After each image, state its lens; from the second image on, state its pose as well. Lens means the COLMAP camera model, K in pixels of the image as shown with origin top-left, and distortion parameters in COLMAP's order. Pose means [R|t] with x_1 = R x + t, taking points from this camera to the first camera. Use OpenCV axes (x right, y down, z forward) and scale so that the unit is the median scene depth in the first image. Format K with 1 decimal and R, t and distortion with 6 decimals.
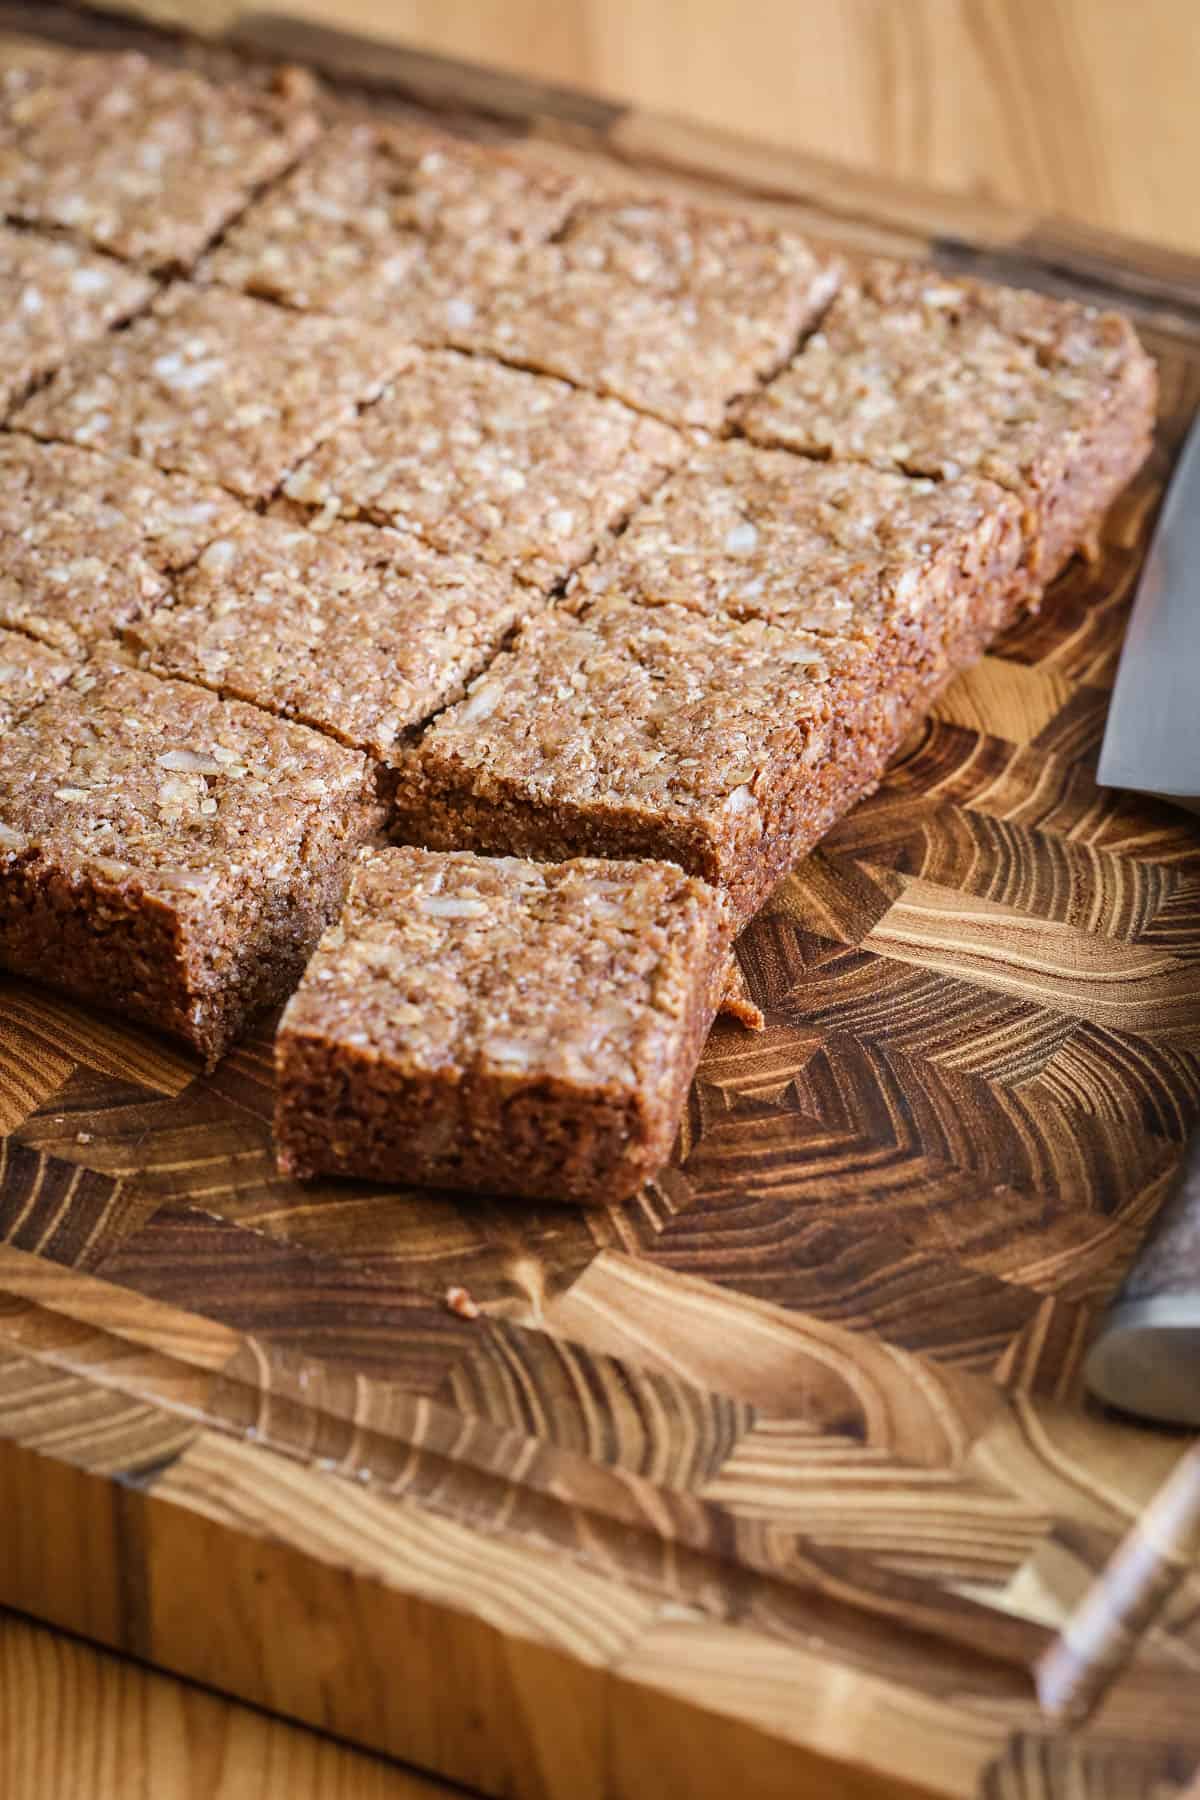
lens RADIAL K [[5627.1, 0, 600.0], [0, 5627.1, 900.0], [0, 0, 1]] dist [-0.132542, 0.212095]
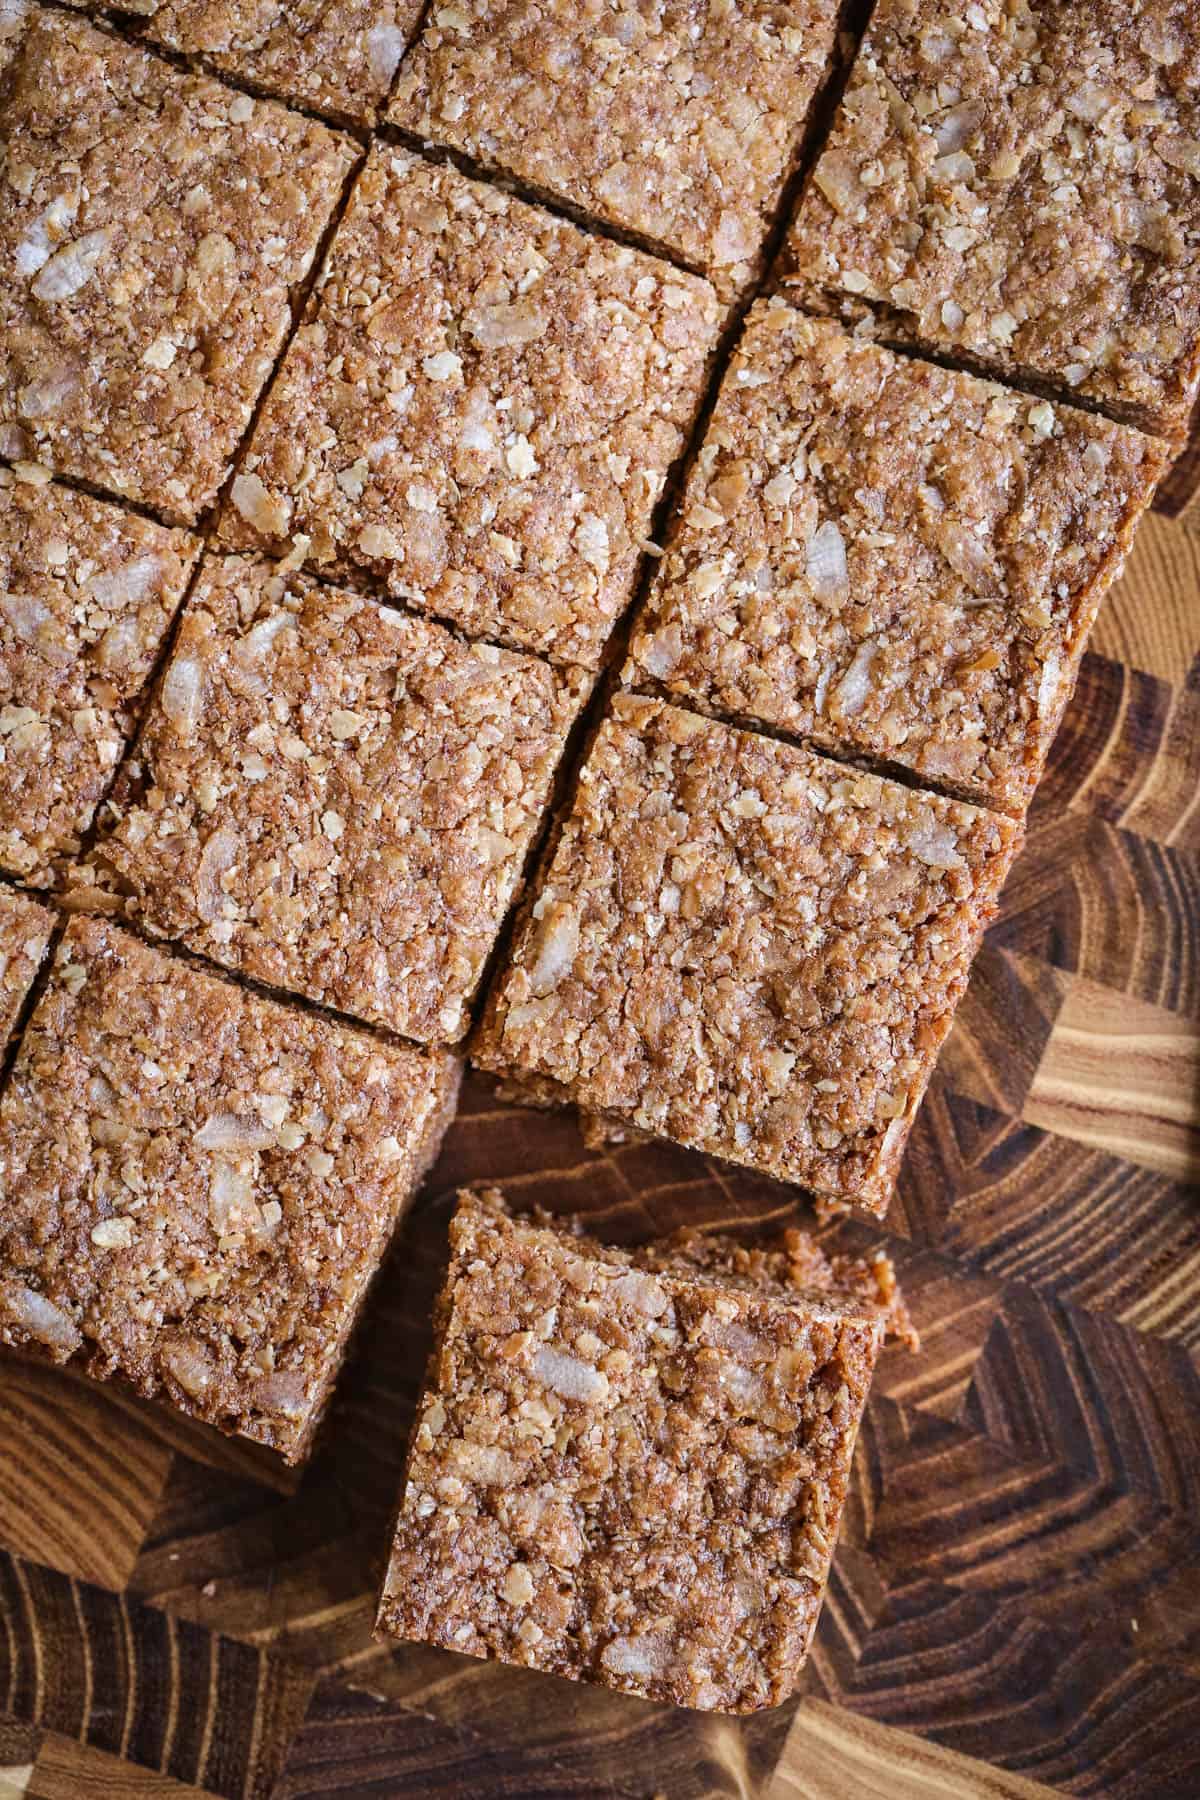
lens RADIAL K [[5834.4, 0, 600.0], [0, 5834.4, 900.0], [0, 0, 1]] dist [-0.170802, -0.494152]
pose [[0.990632, -0.136364, 0.007254, -0.020650], [0.075808, 0.593348, 0.801368, -0.754227], [-0.113582, -0.793311, 0.598127, 0.510010]]
